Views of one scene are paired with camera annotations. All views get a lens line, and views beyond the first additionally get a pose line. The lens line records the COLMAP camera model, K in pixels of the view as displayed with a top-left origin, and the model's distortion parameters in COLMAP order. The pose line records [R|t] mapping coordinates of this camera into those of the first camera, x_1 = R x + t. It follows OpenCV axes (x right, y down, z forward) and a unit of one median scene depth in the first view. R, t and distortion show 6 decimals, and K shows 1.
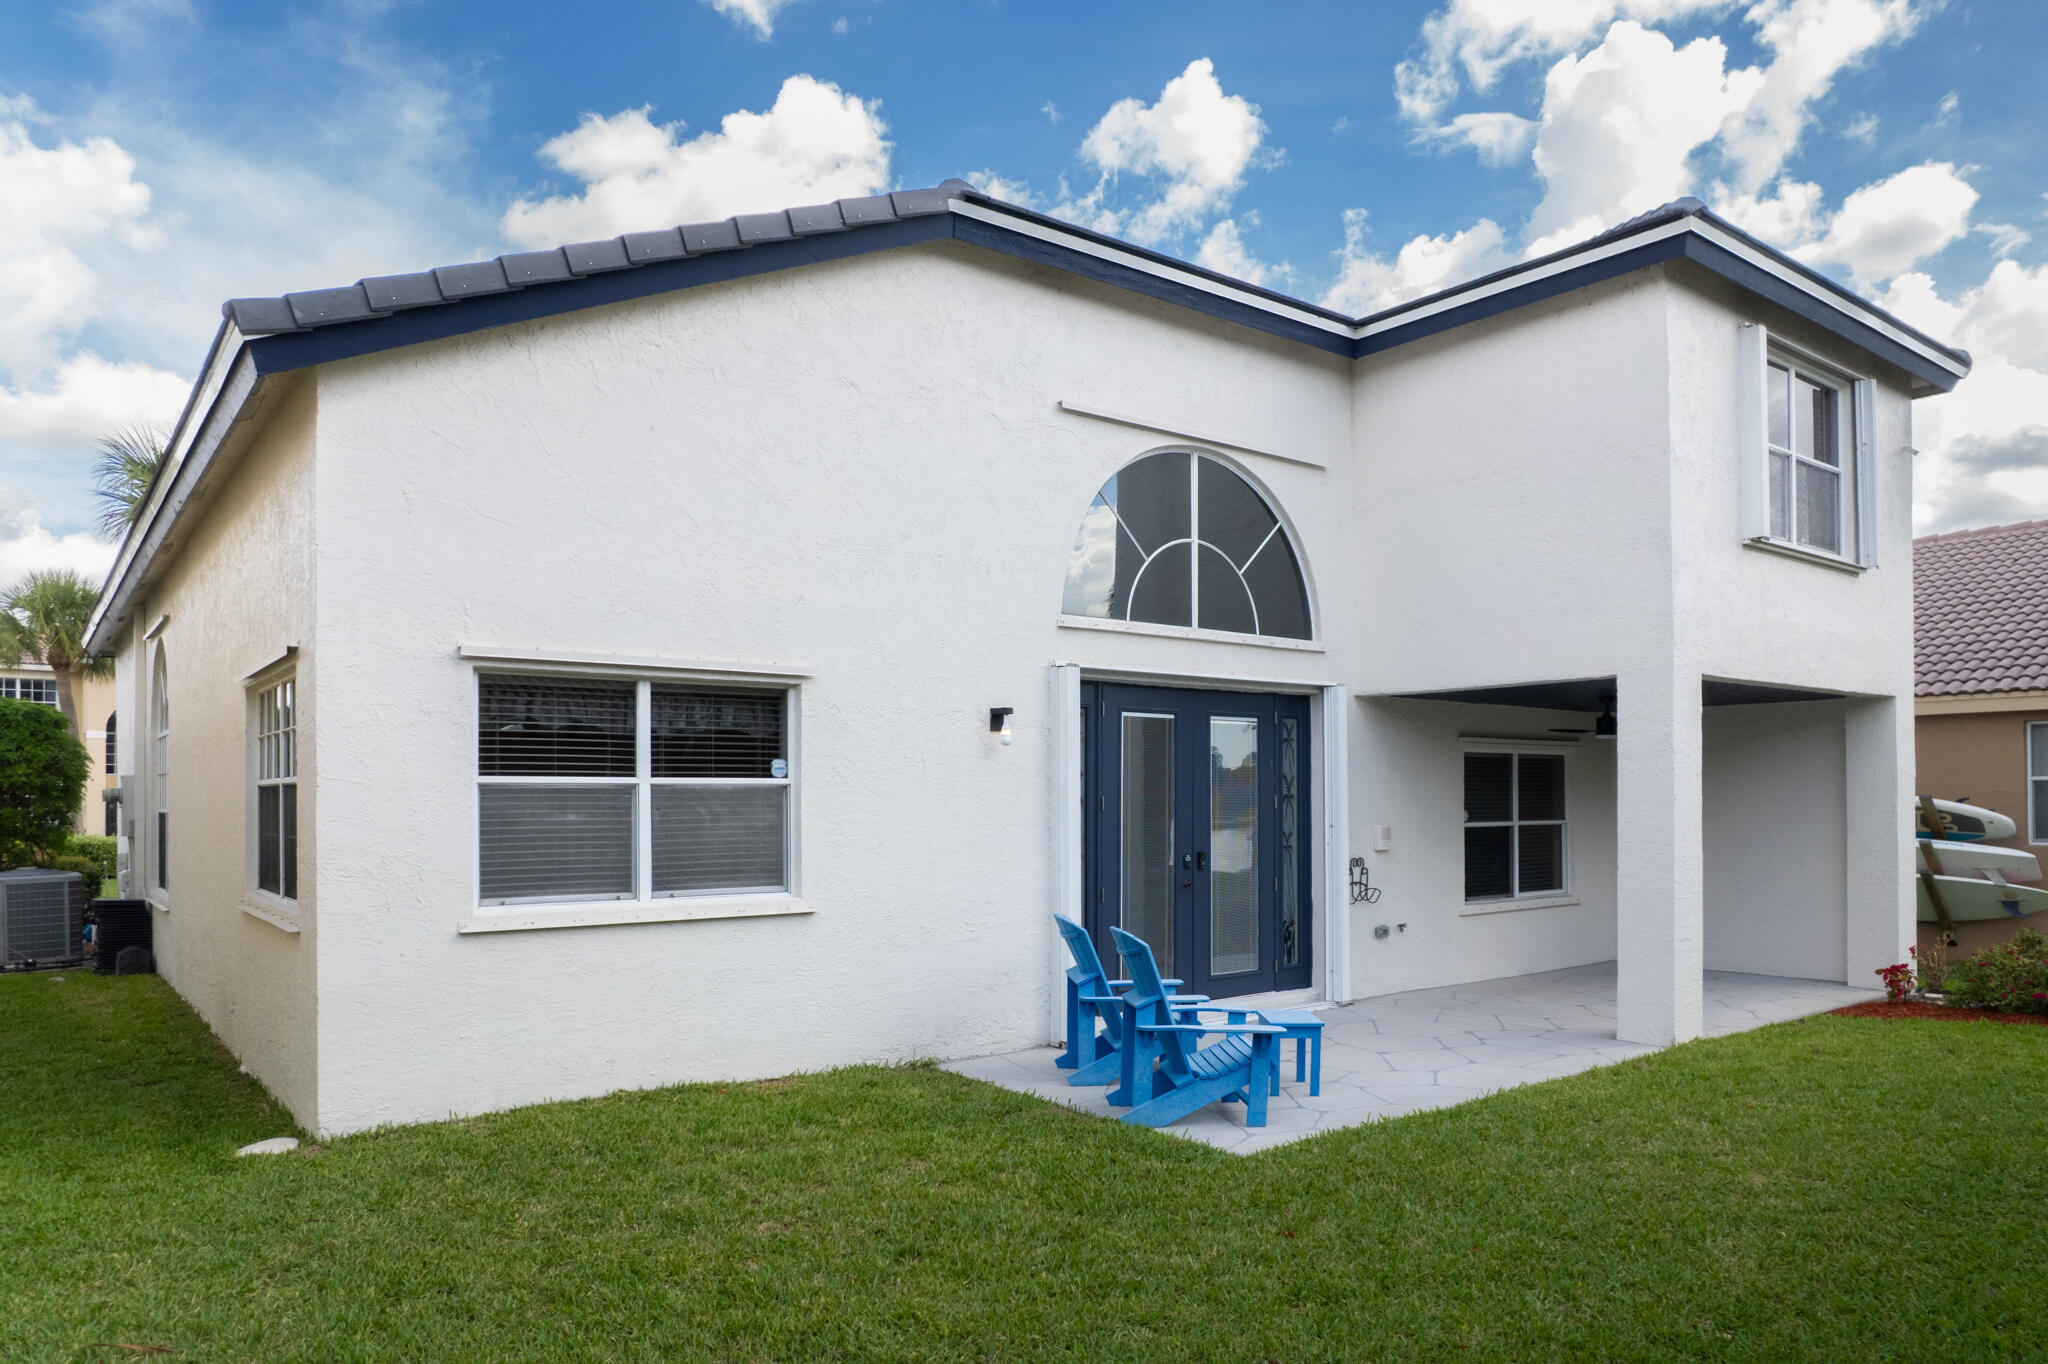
lens RADIAL K [[1318.3, 0, 1021.5], [0, 1318.3, 790.4], [0, 0, 1]] dist [-0.074437, 0.000785]
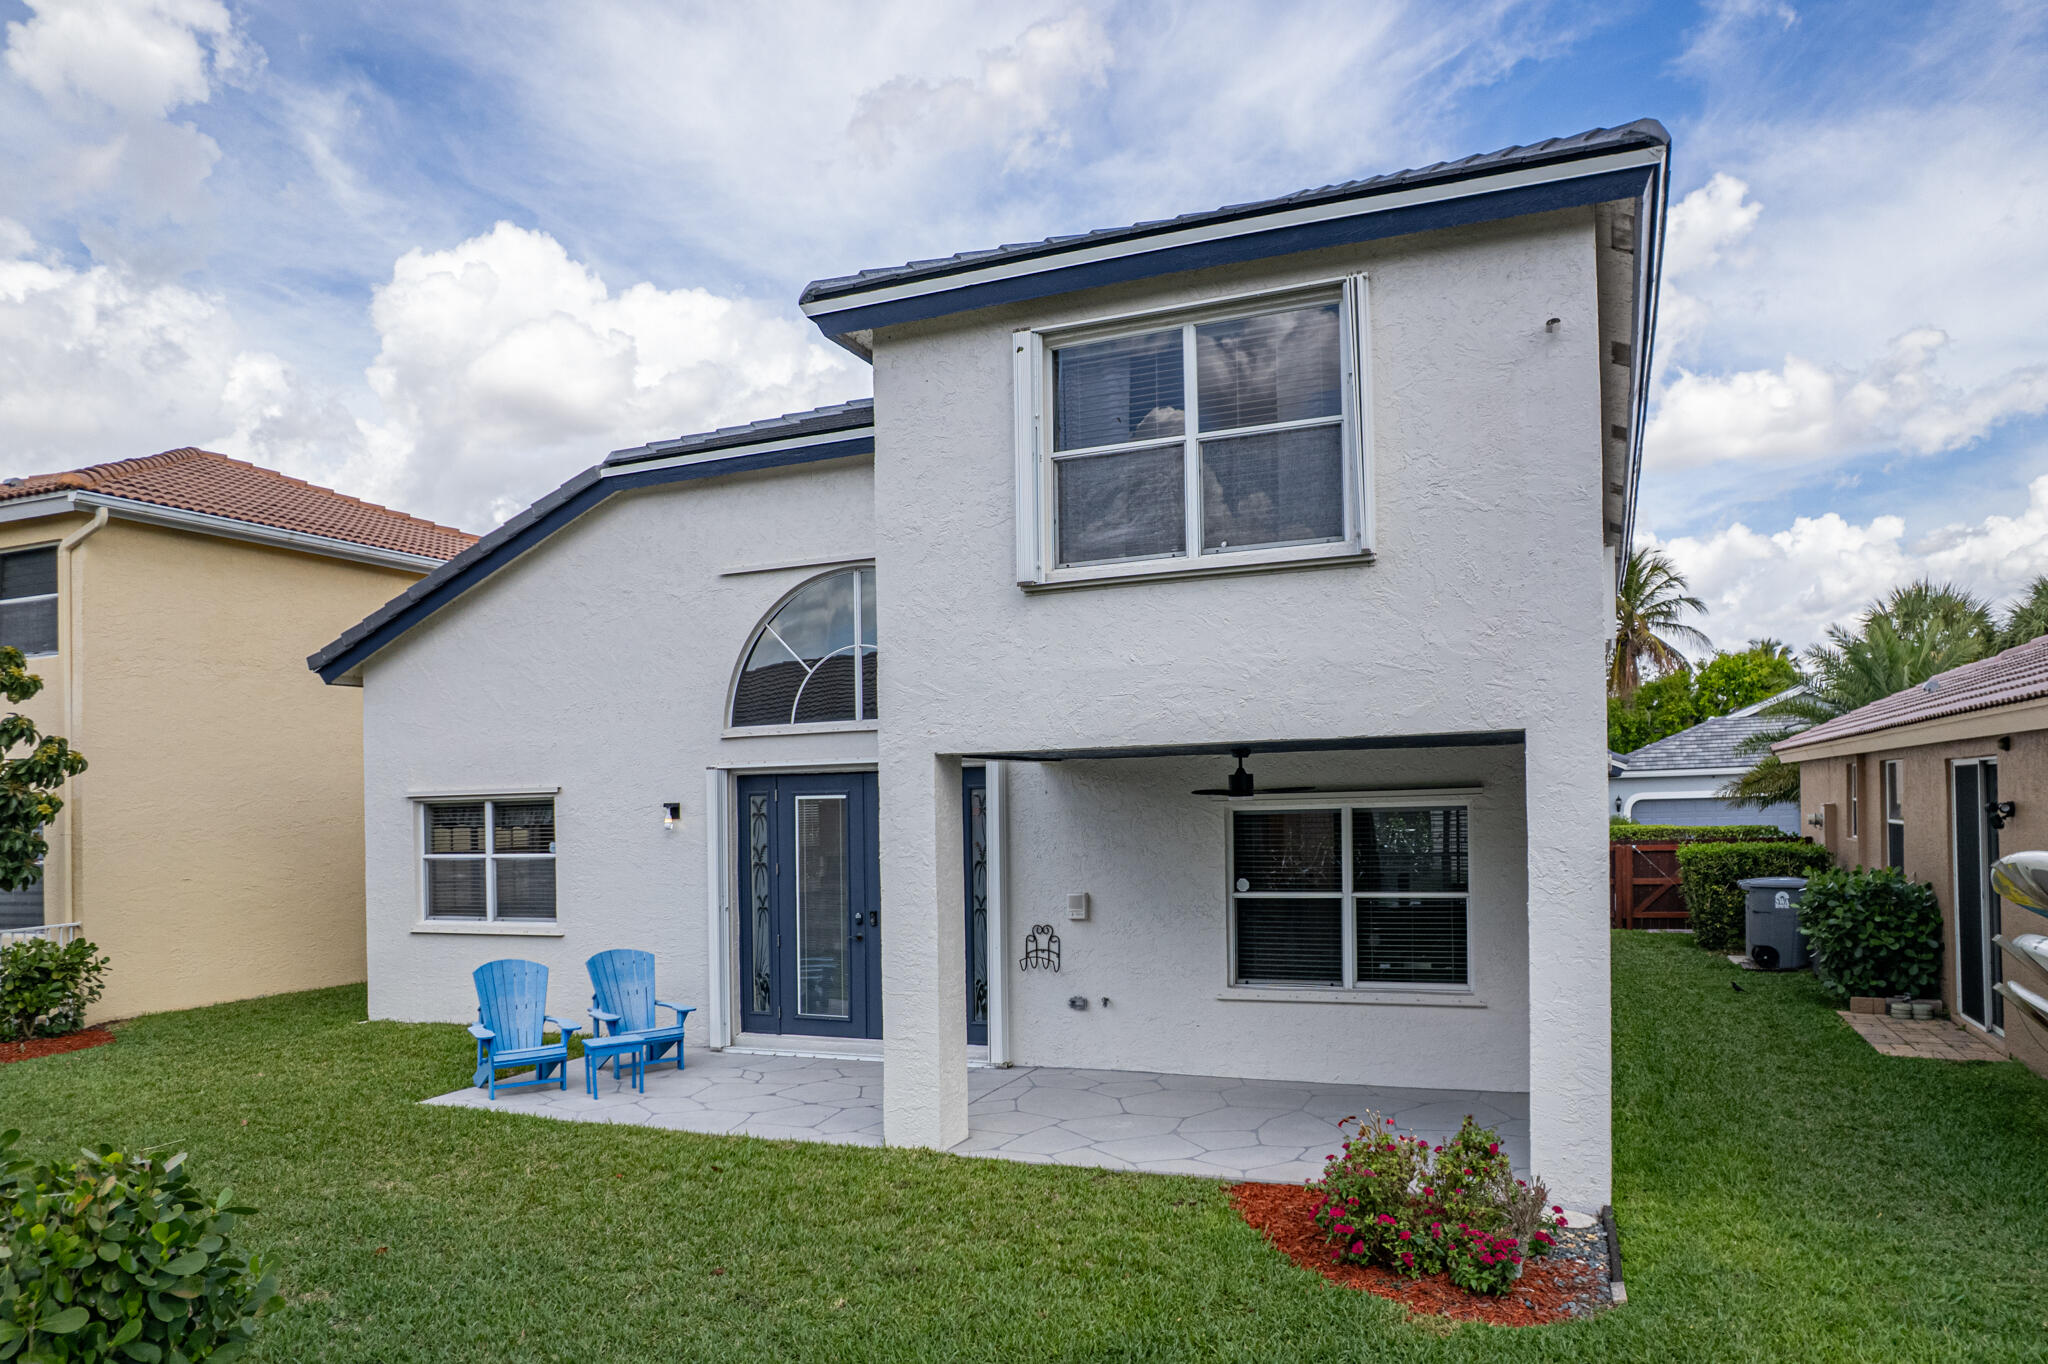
lens RADIAL K [[1382.1, 0, 1047.4], [0, 1382.1, 743.4], [0, 0, 1]] dist [-0.091533, 0.077554]
pose [[0.513798, -0.041236, -0.856919, 1.364643], [0.029360, 0.999104, -0.030474, -0.064662], [0.857408, -0.009502, 0.514549, 0.538772]]
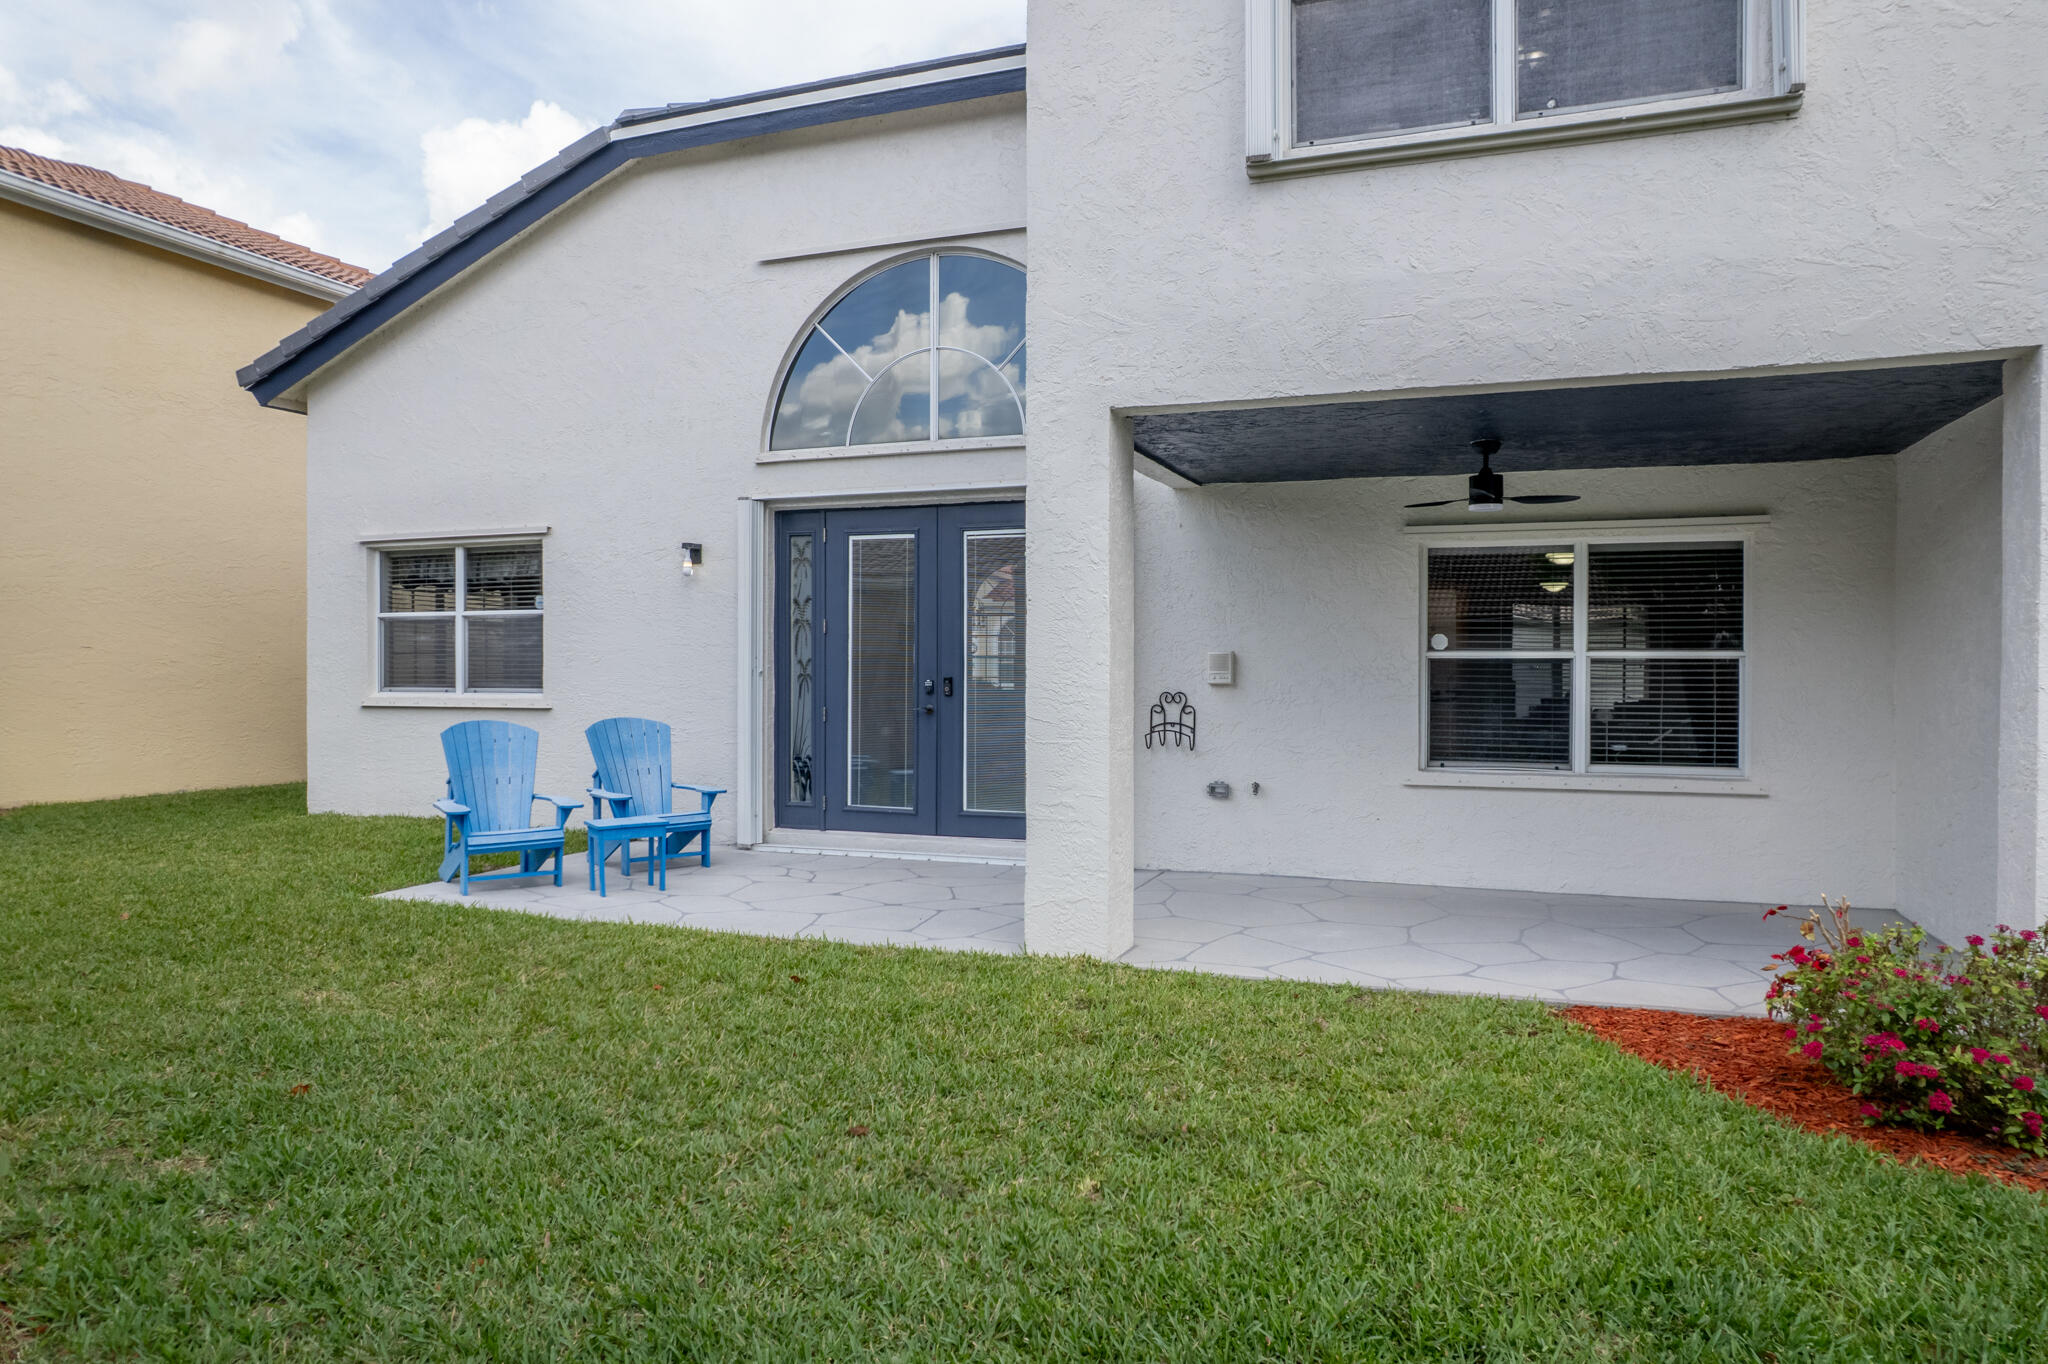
lens RADIAL K [[1331.8, 0, 1031.8], [0, 1331.8, 667.5], [0, 0, 1]] dist [-0.078721, 0.066730]
pose [[0.541290, 0.005988, -0.840815, 1.036353], [0.003231, 0.999952, 0.009202, 0.033517], [0.840830, -0.007698, 0.541244, 0.574505]]
